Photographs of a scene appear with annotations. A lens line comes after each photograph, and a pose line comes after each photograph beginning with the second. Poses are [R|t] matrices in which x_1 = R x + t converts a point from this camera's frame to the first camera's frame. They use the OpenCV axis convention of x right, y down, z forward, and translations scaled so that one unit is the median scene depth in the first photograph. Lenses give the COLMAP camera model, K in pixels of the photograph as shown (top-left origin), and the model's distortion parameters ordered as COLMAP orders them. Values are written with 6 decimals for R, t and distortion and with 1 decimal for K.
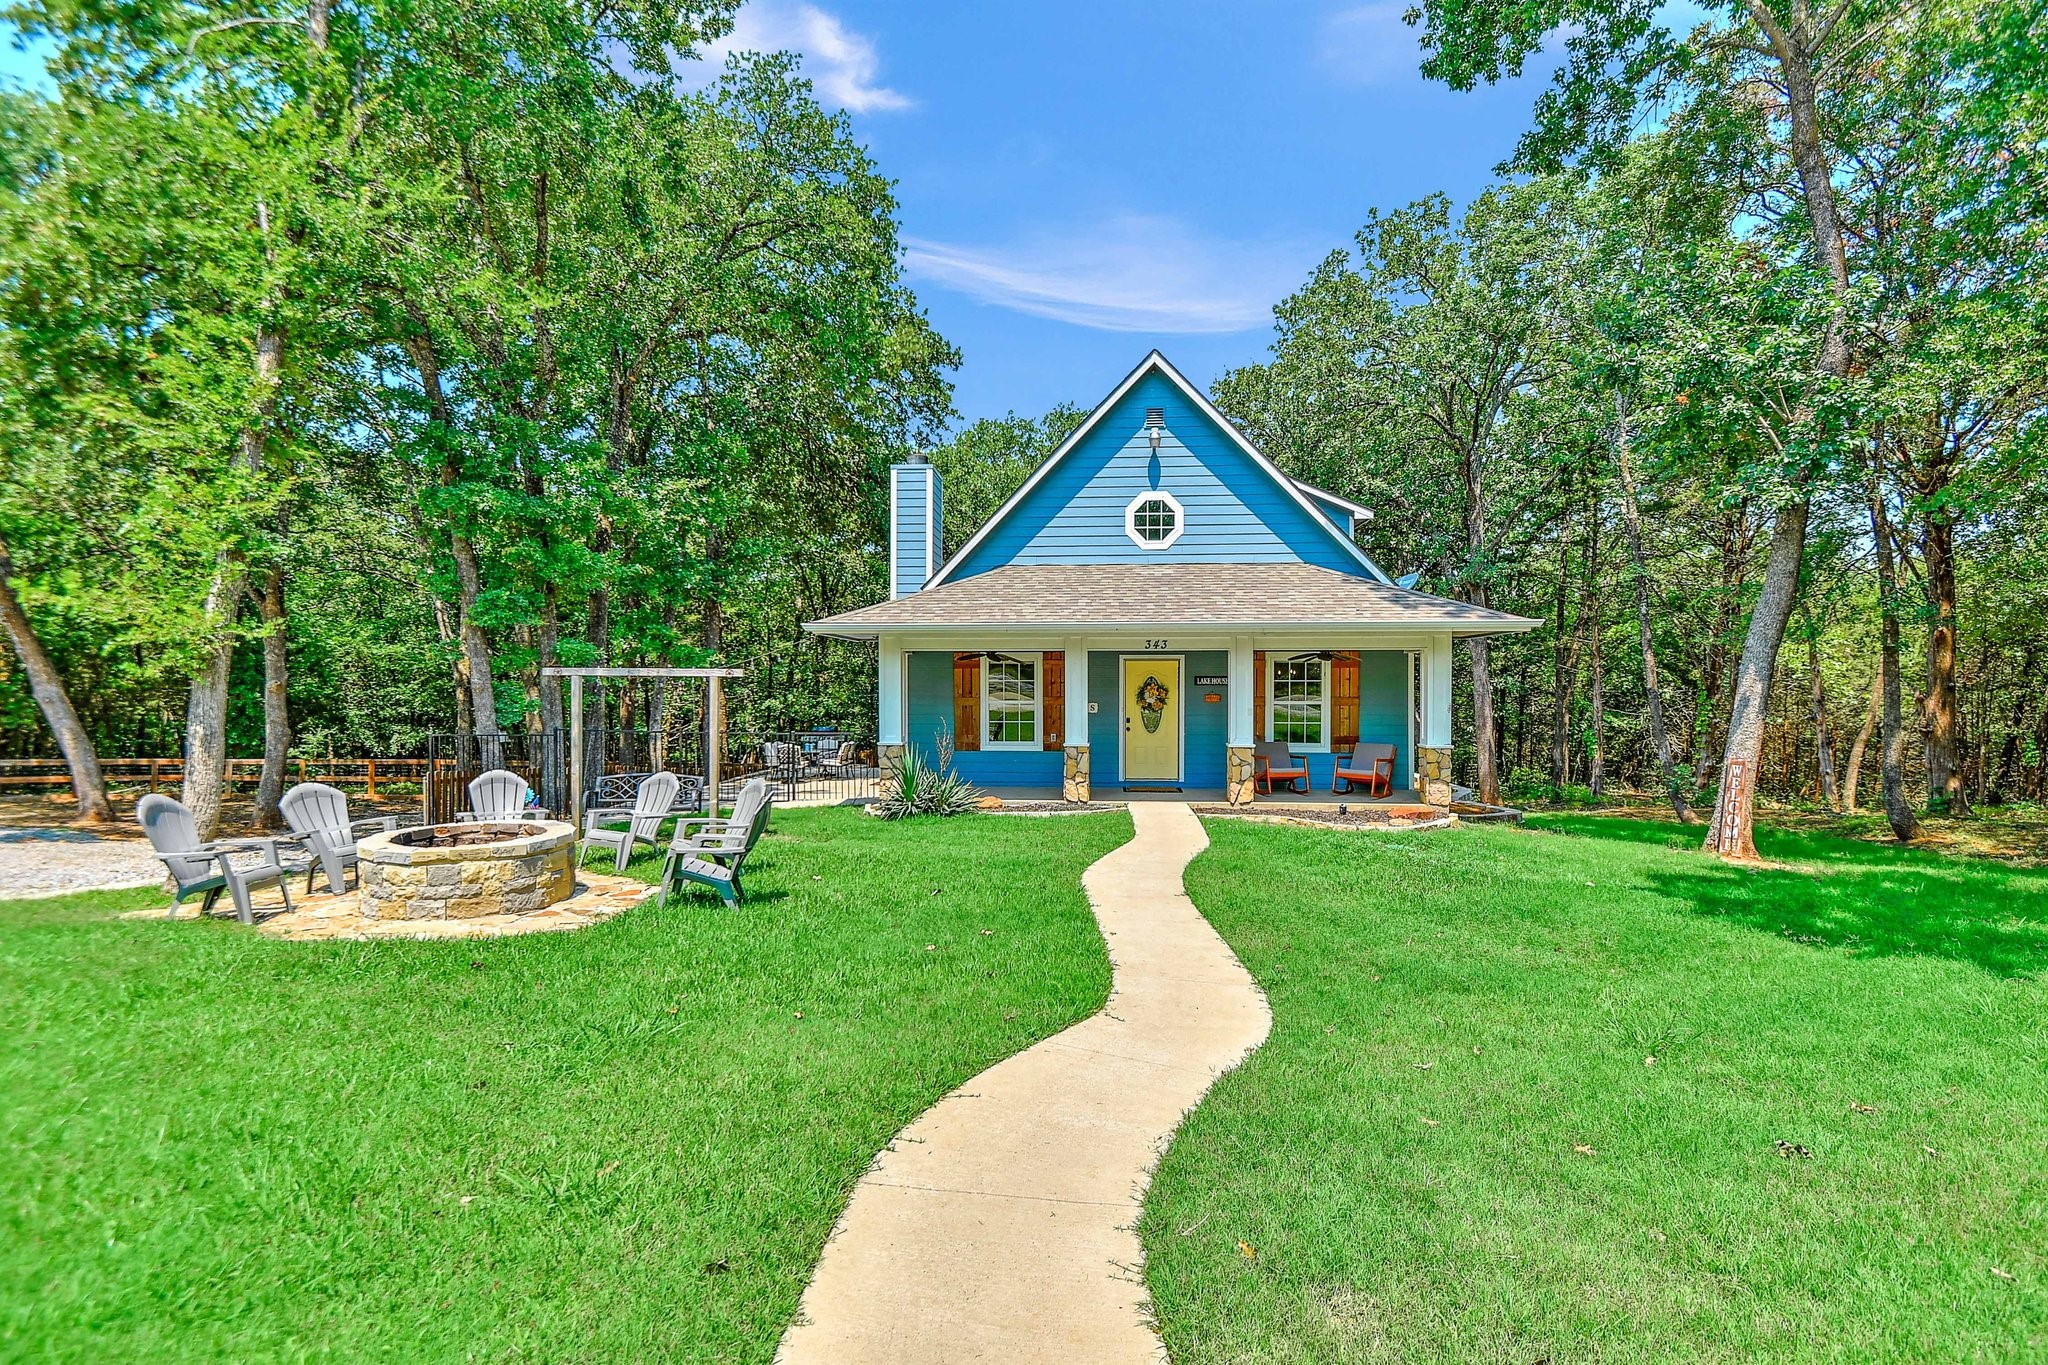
lens RADIAL K [[989.6, 0, 1032.9], [0, 989.6, 700.4], [0, 0, 1]] dist [0.005478, 0.000483]
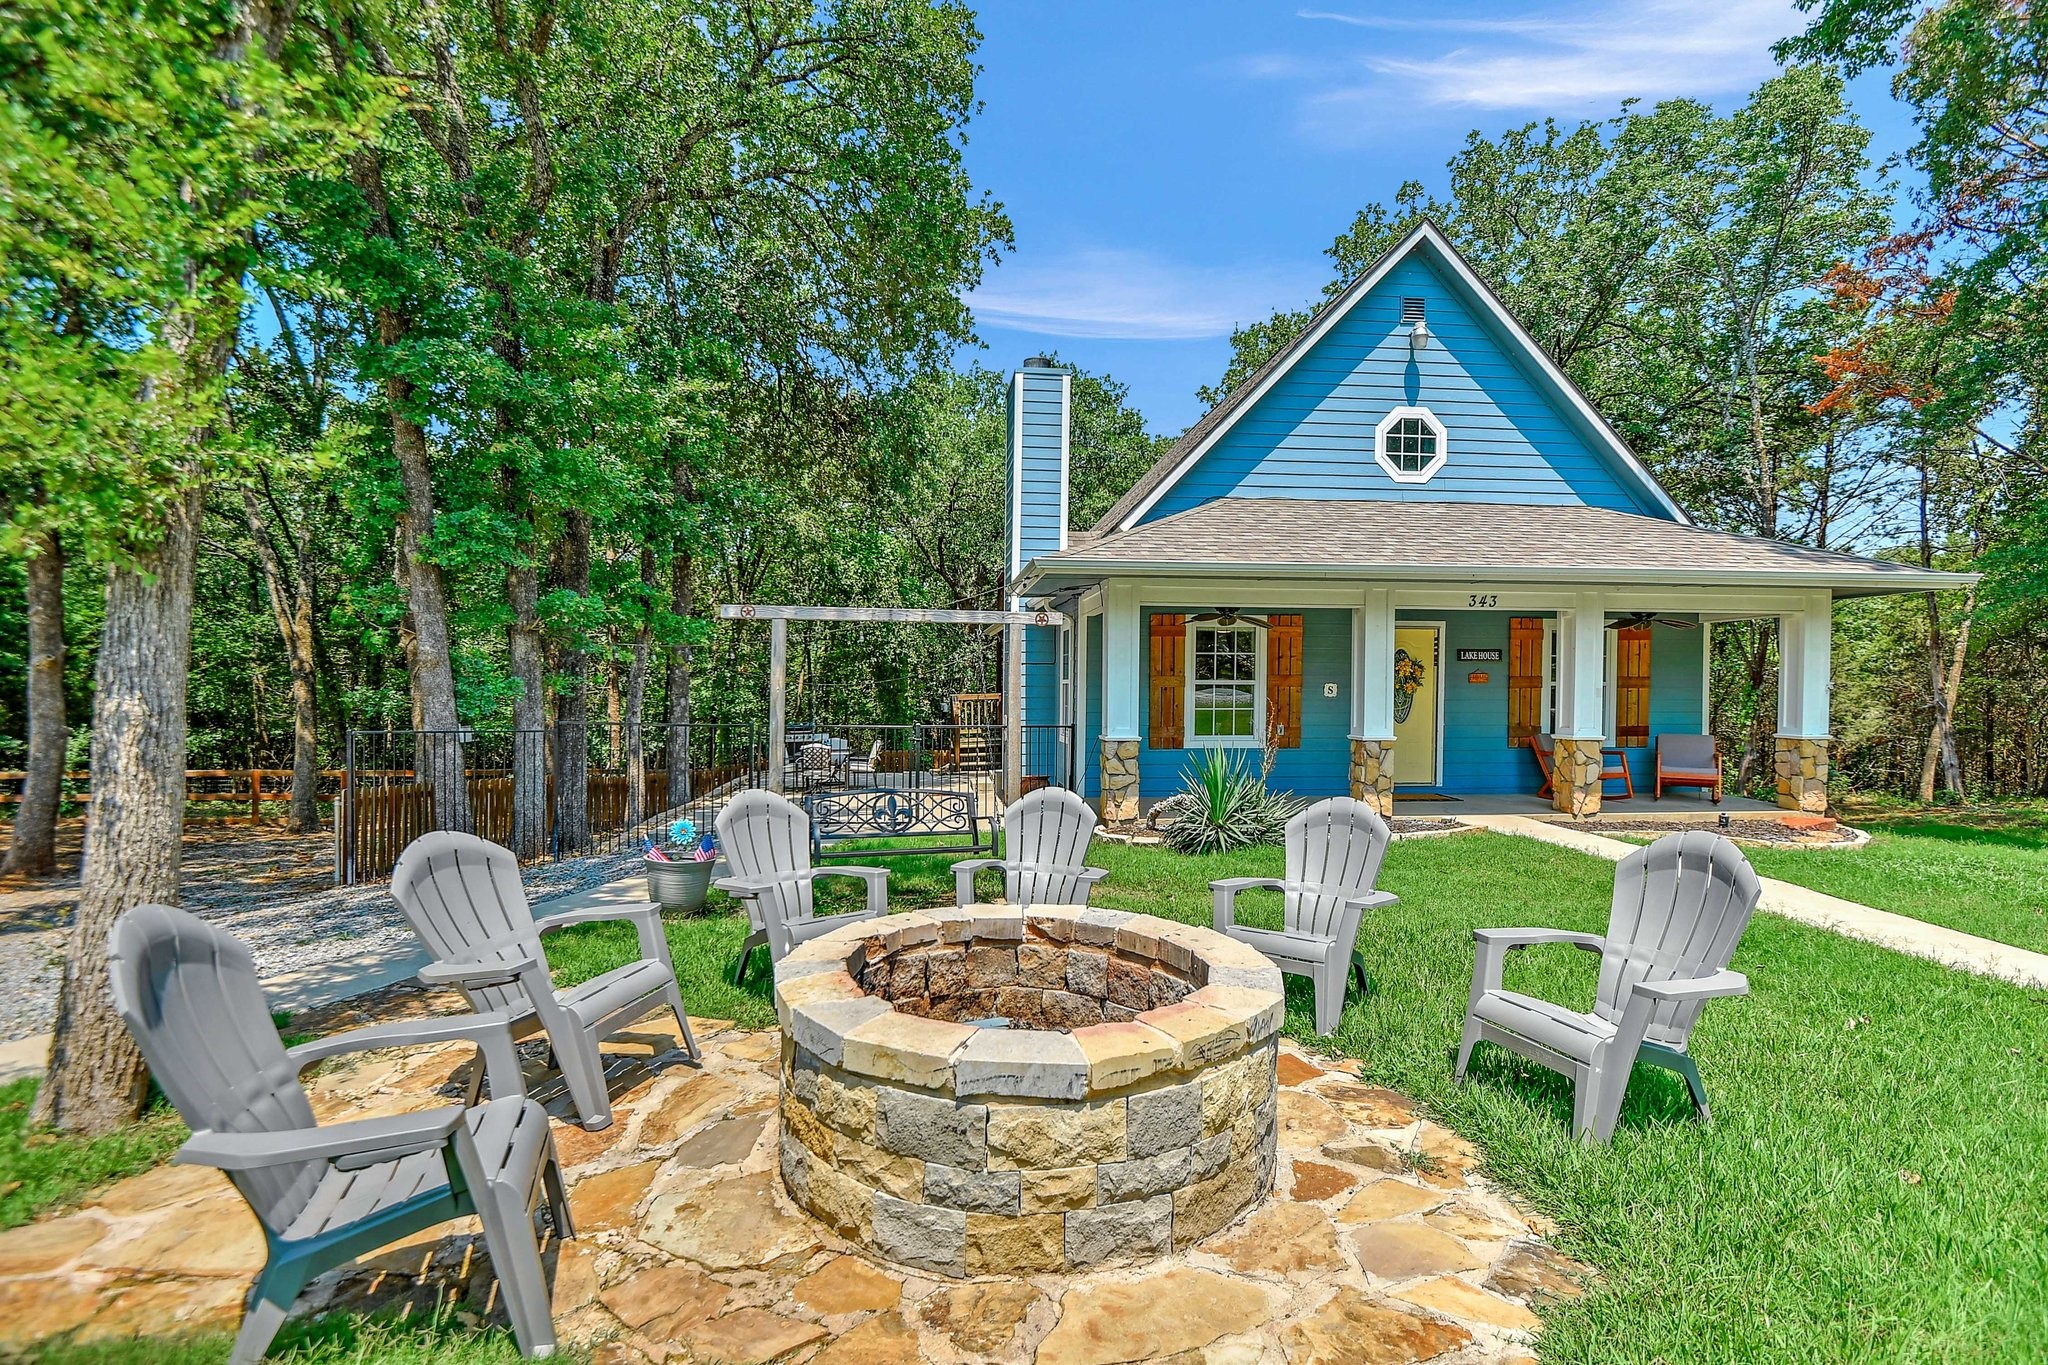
lens RADIAL K [[998.9, 0, 1032.9], [0, 998.9, 696.3], [0, 0, 1]] dist [-0.003469, -0.000568]
pose [[0.983733, 0.000111, 0.179635, -0.307789], [0.000833, 0.999986, -0.005175, 0.016226], [-0.179633, 0.005240, 0.983720, 0.300165]]
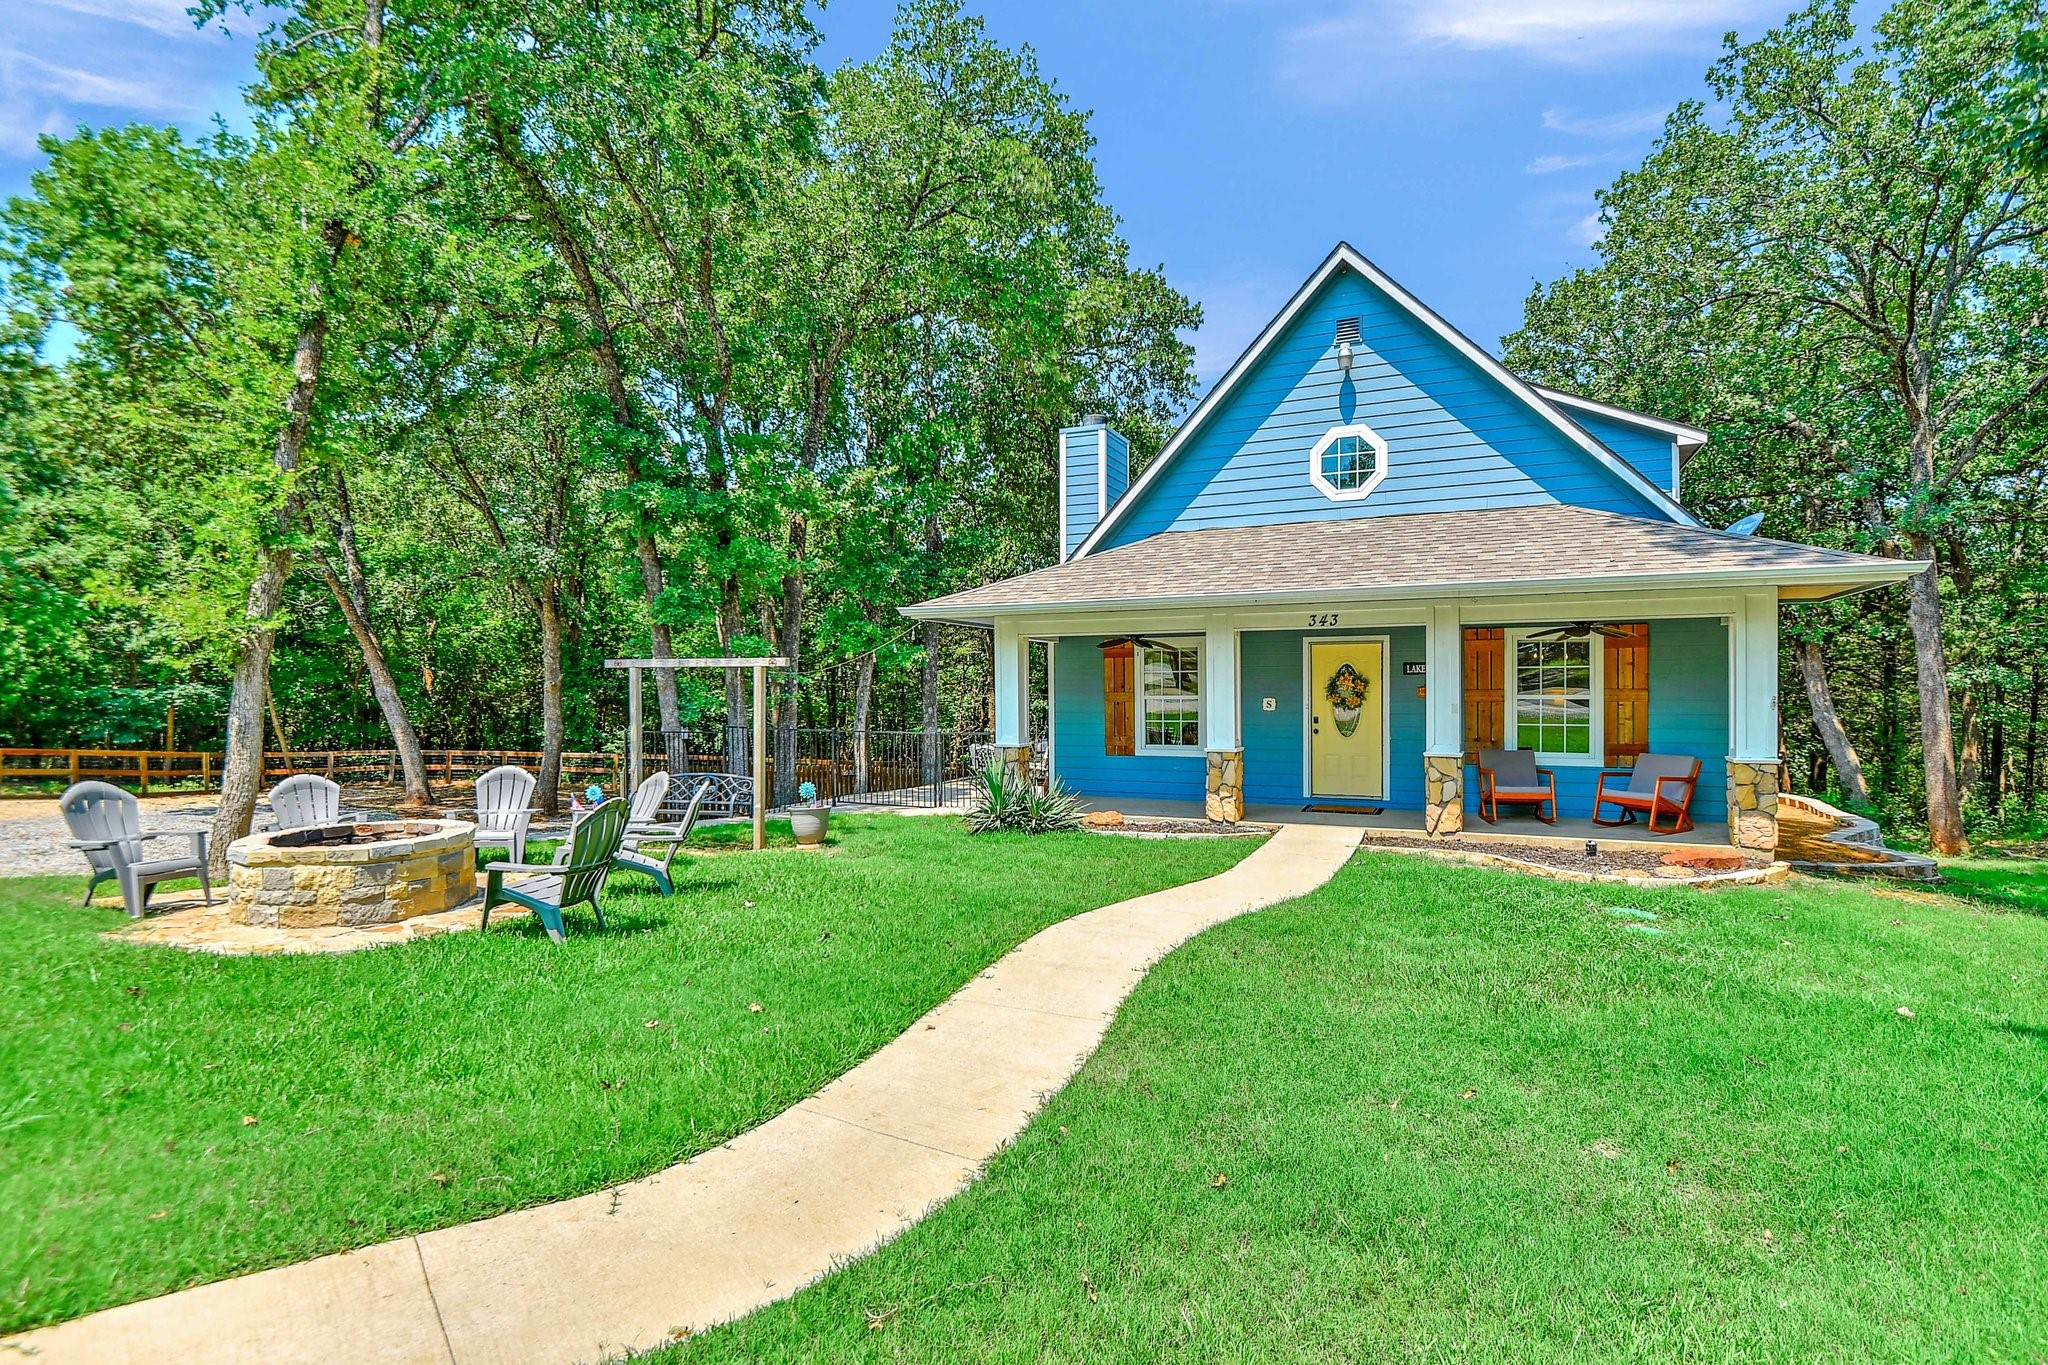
lens RADIAL K [[1015.0, 0, 1033.1], [0, 1015.0, 706.7], [0, 0, 1]] dist [0.002468, -0.012081]
pose [[0.938105, 0.000469, -0.346351, 0.169369], [0.000127, 0.999999, 0.001698, 0.008066], [0.346351, -0.001637, 0.938104, 0.169513]]
